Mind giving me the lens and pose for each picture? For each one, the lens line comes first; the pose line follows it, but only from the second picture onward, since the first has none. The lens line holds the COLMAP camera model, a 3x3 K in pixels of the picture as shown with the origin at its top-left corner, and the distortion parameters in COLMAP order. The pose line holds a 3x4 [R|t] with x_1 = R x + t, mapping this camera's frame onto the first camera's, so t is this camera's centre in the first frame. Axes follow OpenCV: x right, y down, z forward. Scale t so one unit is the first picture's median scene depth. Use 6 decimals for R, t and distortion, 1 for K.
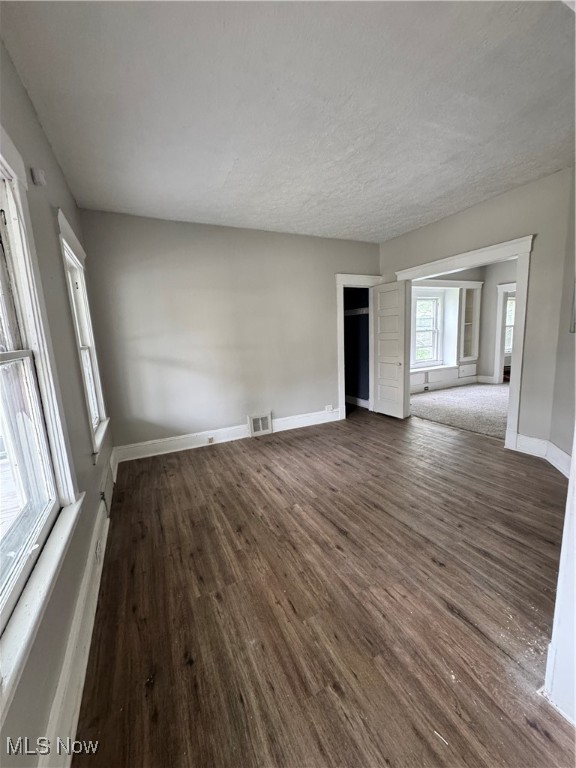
lens RADIAL K [[304.8, 0, 288.0], [0, 304.8, 384.0], [0, 0, 1]] dist [-0.000691, 0.000041]
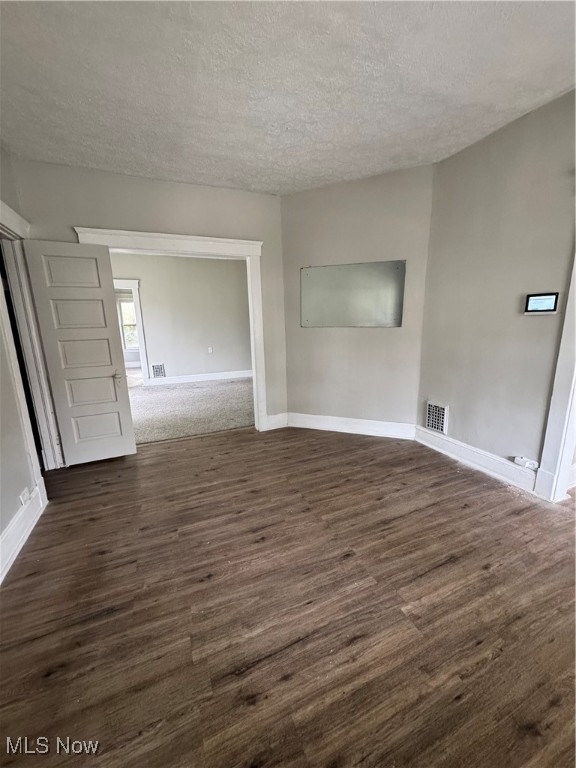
lens RADIAL K [[304.8, 0, 288.0], [0, 304.8, 384.0], [0, 0, 1]] dist [-0.000691, 0.000041]
pose [[0.050306, -0.158163, 0.986131, -0.432225], [0.178760, 0.972862, 0.146916, -0.129529], [-0.982606, 0.168890, 0.077214, 0.970825]]
